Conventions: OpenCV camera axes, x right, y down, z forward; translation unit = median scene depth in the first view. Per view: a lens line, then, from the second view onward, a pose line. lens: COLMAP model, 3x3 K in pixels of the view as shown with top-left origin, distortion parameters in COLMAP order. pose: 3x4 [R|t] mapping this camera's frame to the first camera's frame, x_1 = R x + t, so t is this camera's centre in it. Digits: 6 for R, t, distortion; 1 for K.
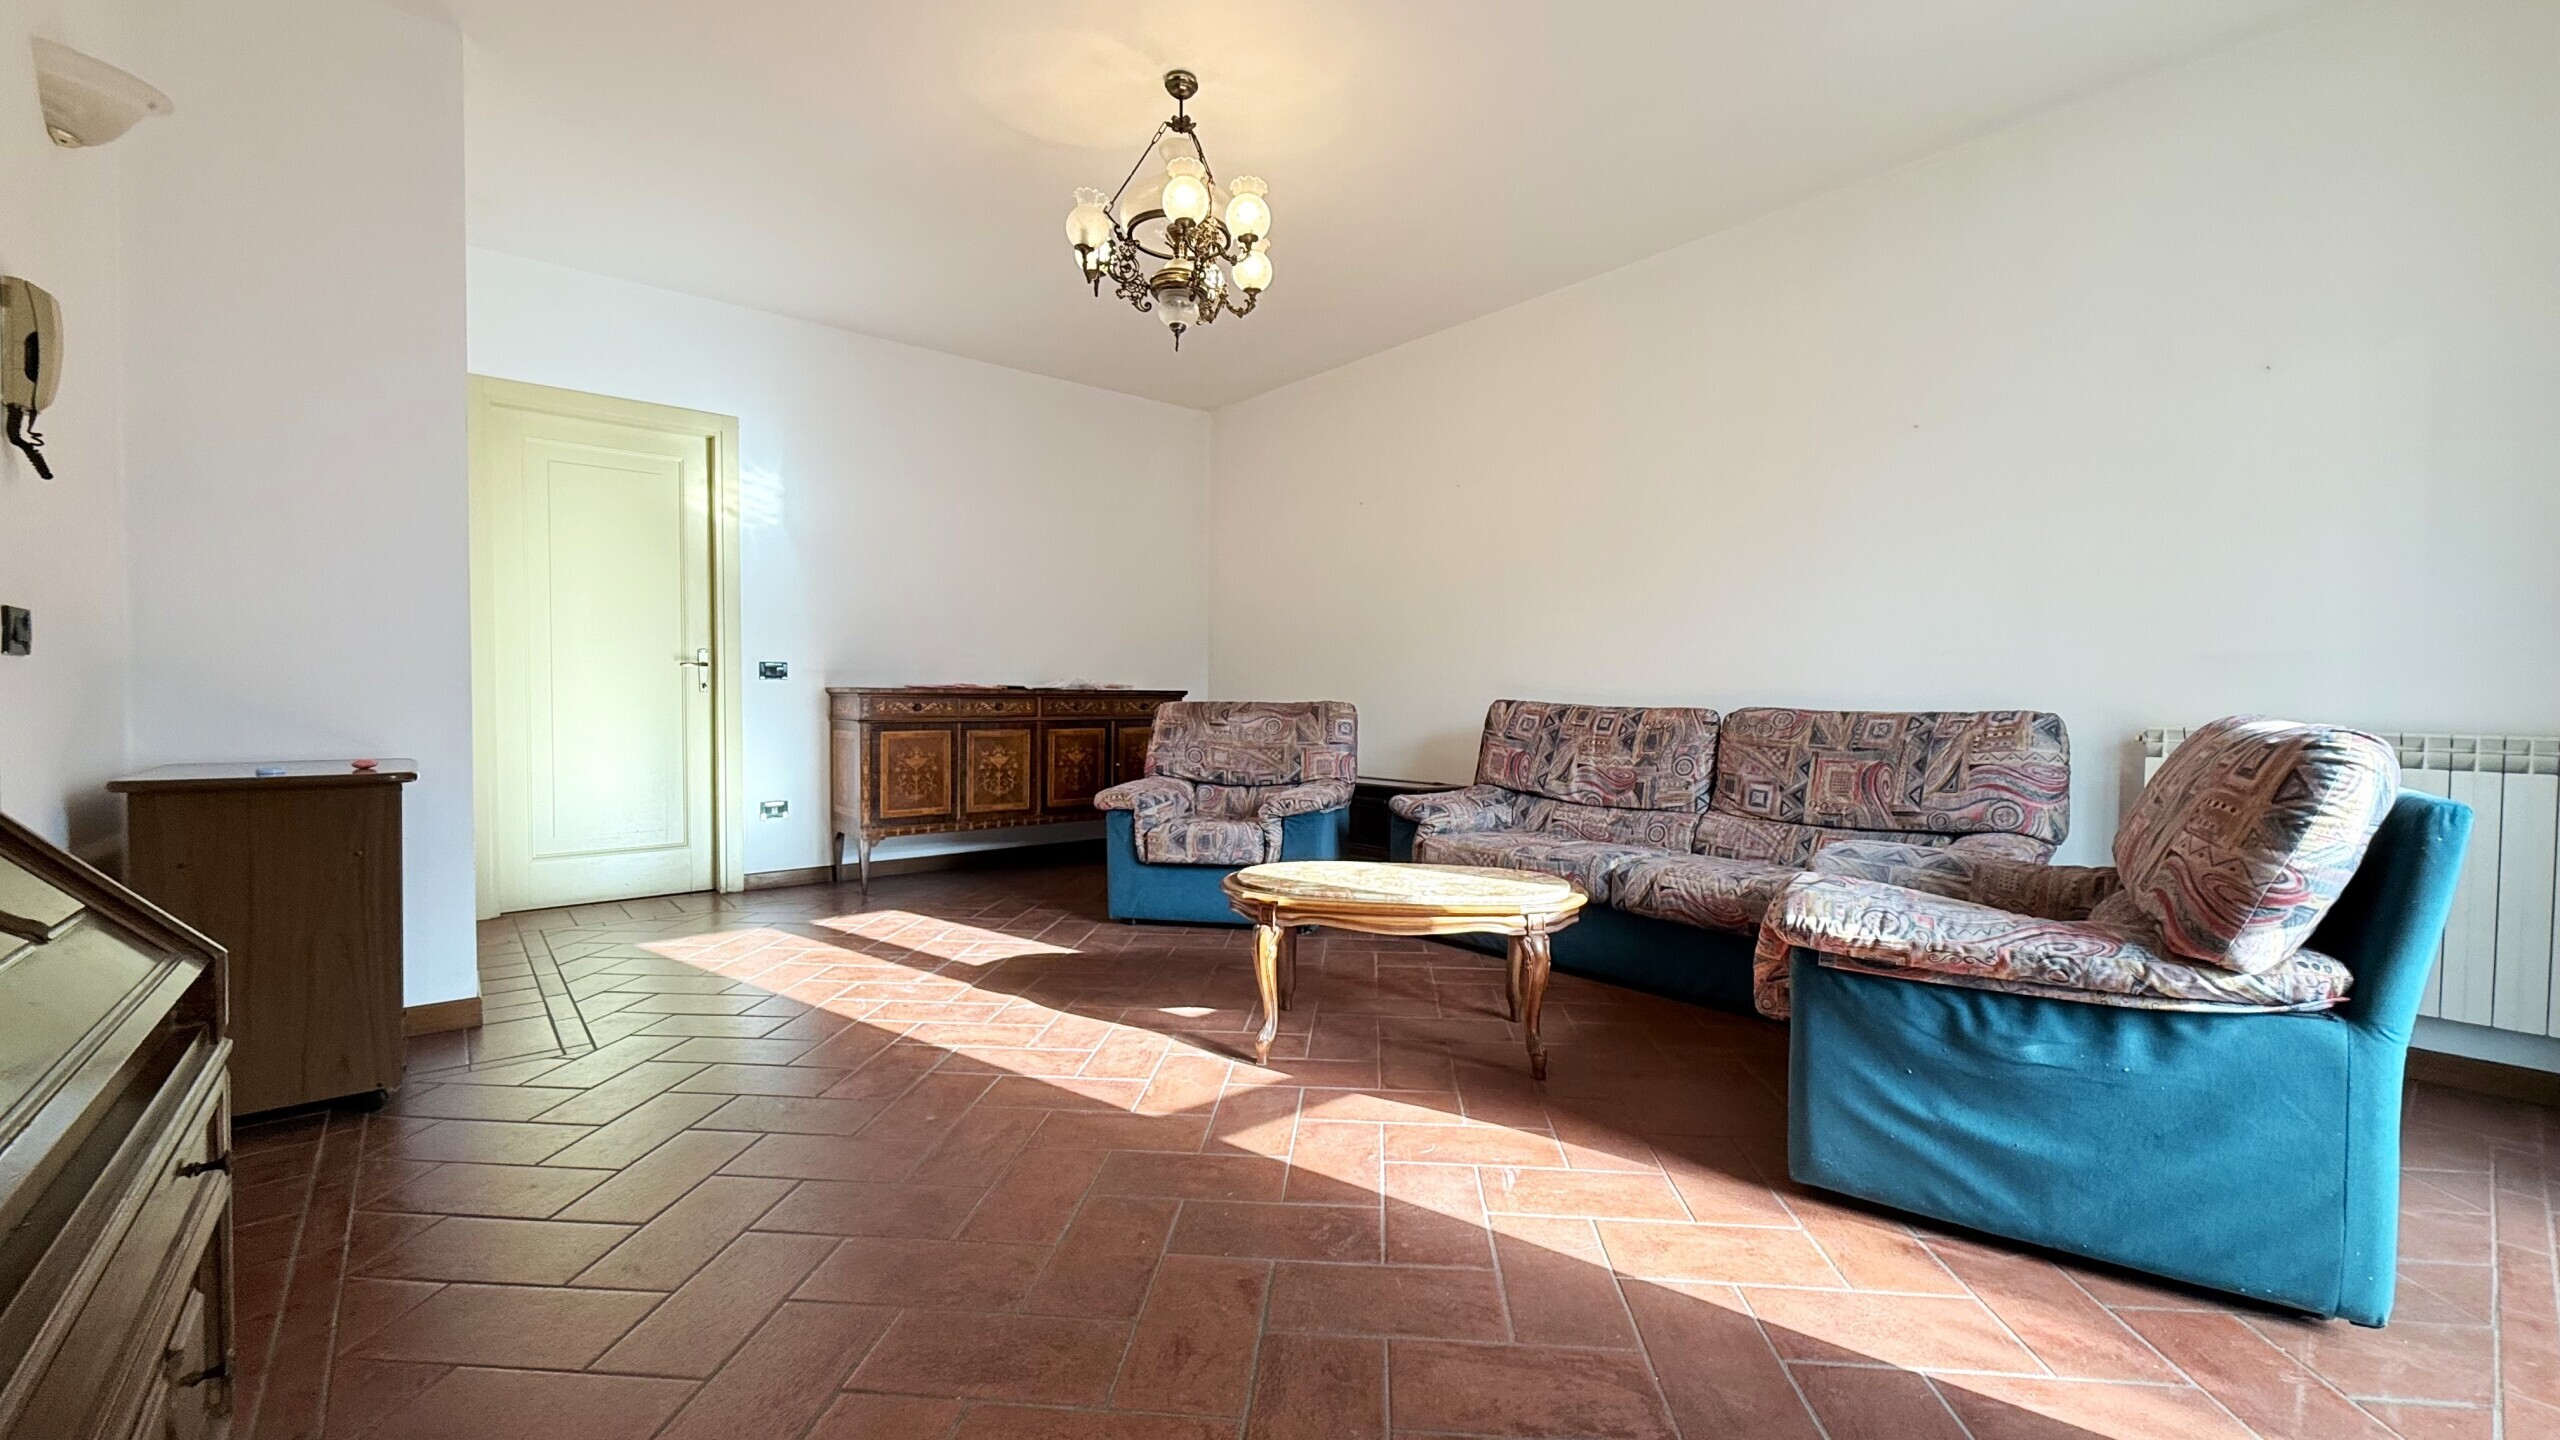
lens RADIAL K [[1011.8, 0, 1285.9], [0, 1011.8, 718.8], [0, 0, 1]] dist [0.001848, 0.000141]
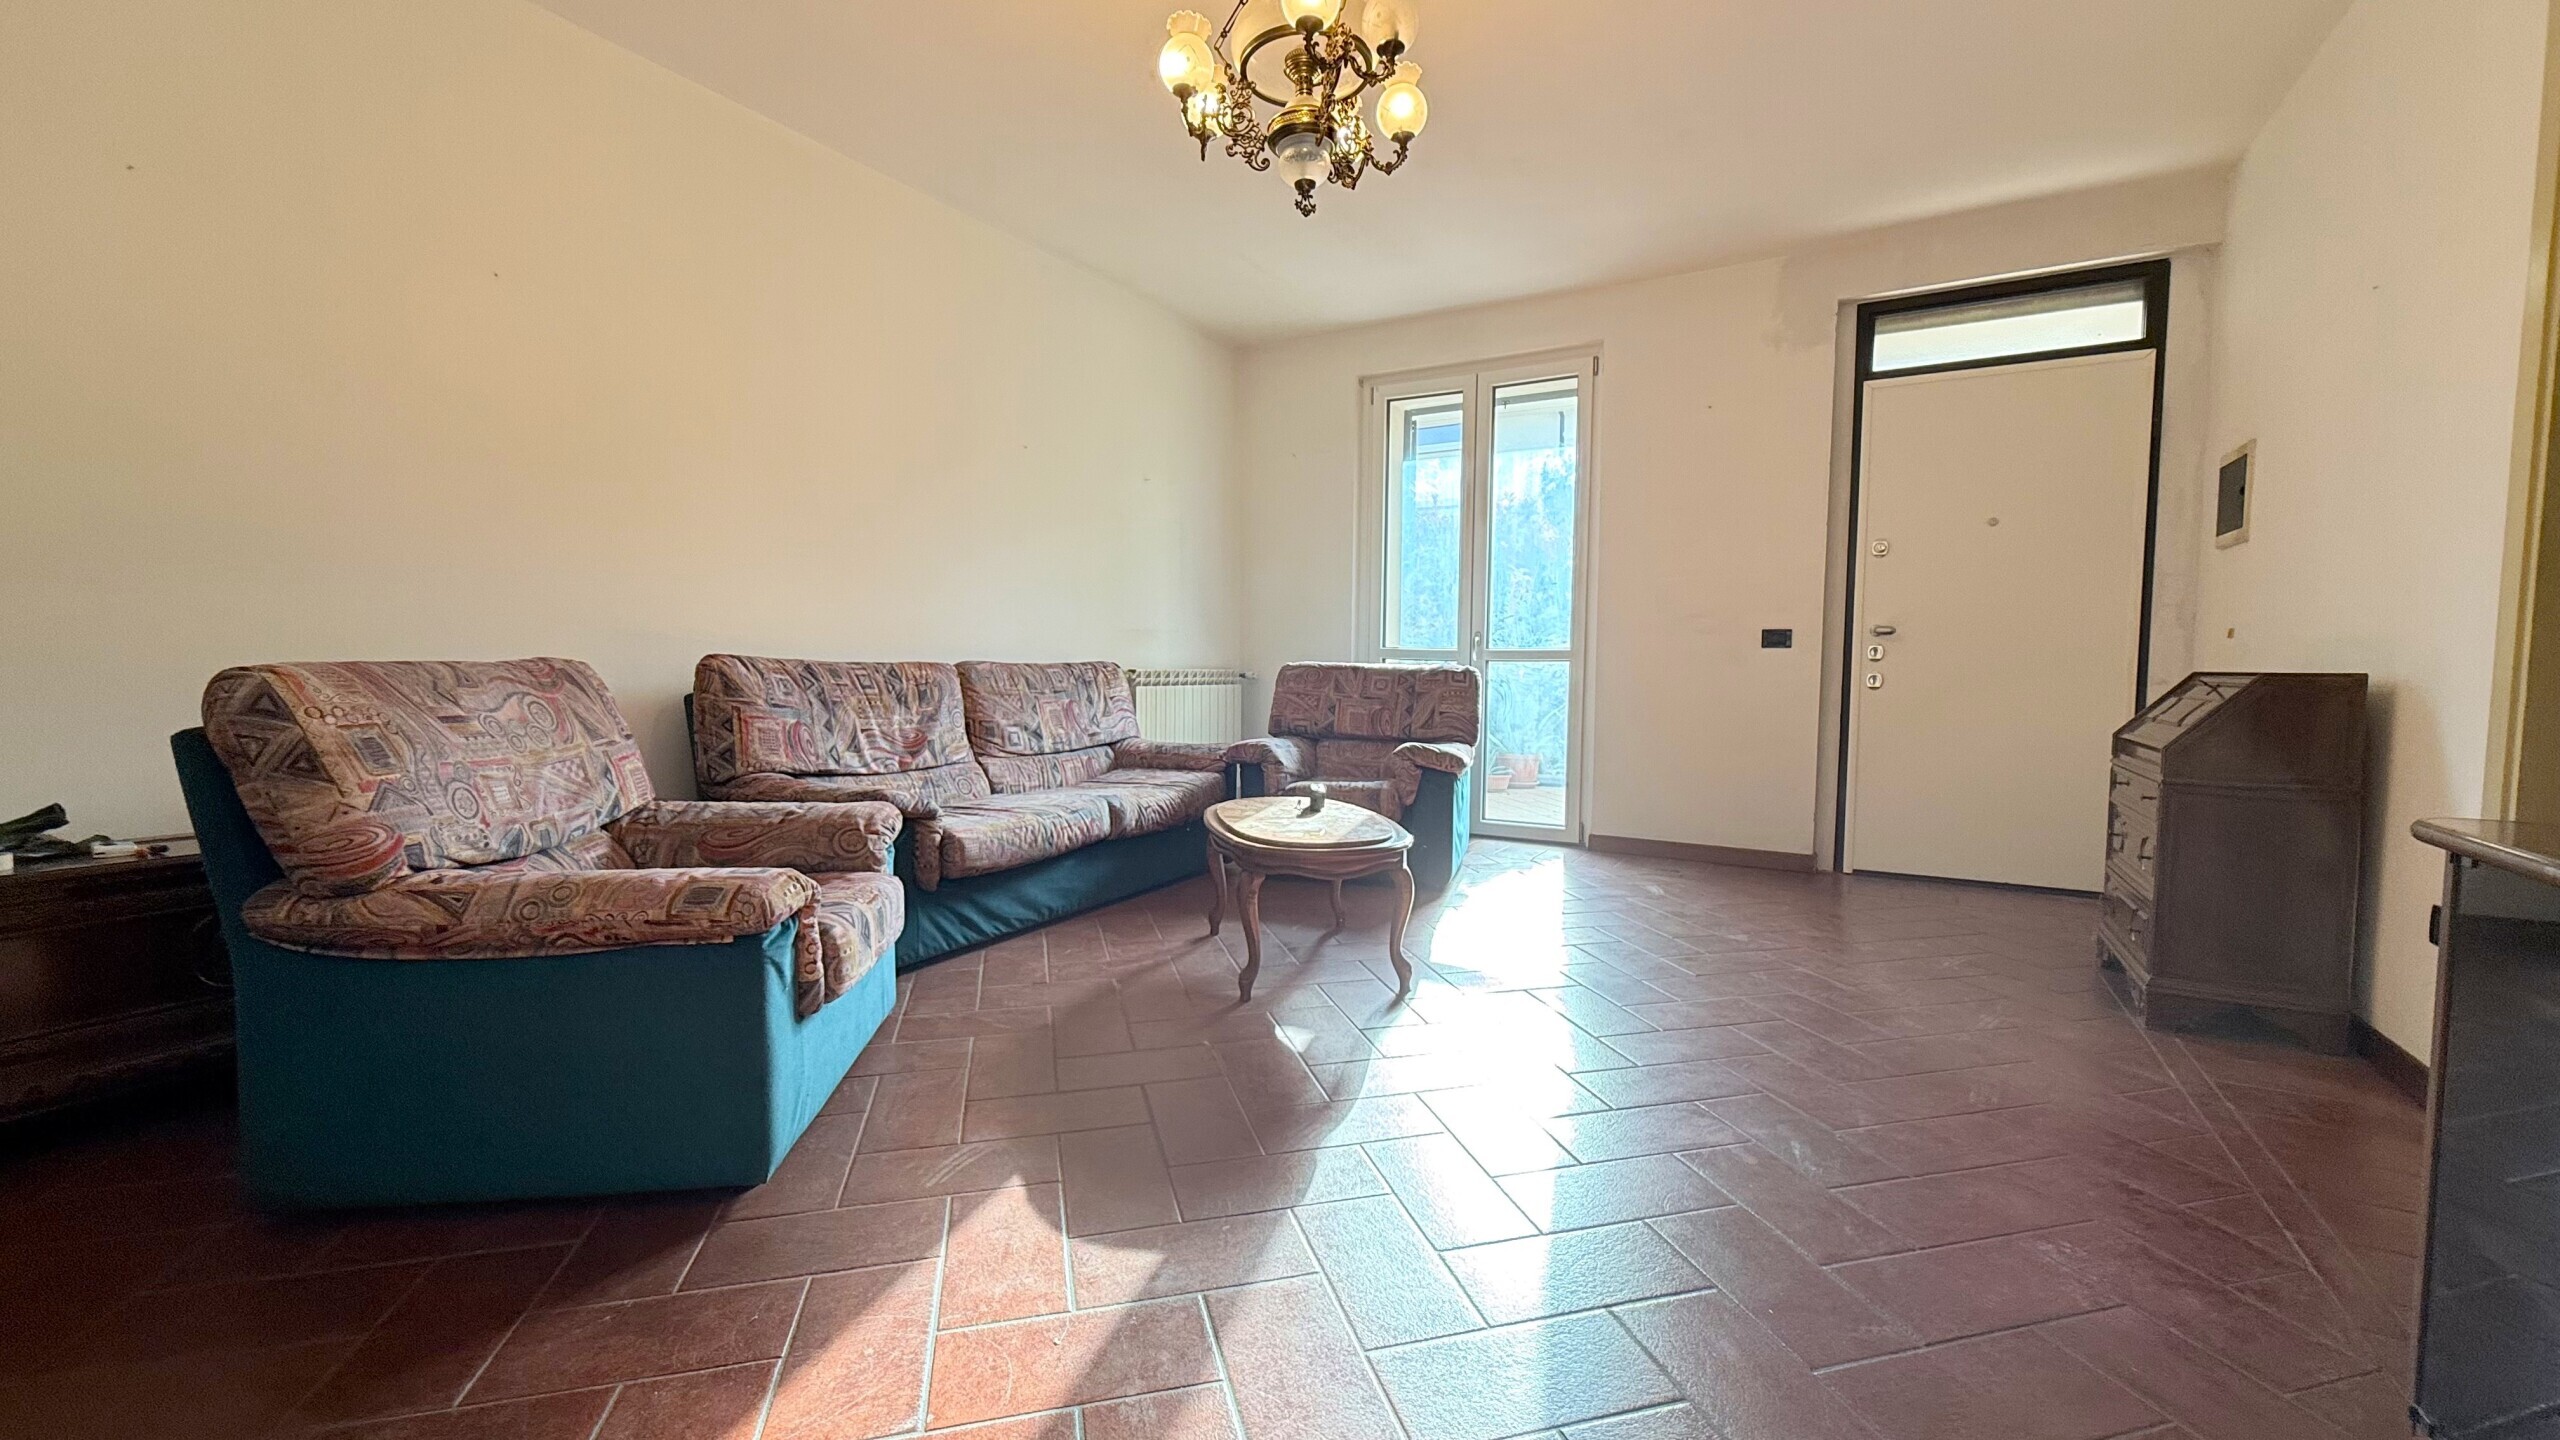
lens RADIAL K [[1011.8, 0, 1285.9], [0, 1011.8, 718.8], [0, 0, 1]] dist [0.001848, 0.000141]
pose [[-0.334206, -0.058534, 0.940681, -0.673450], [0.016531, 0.997552, 0.067946, -0.017205], [-0.942355, 0.038258, -0.332420, 1.008266]]
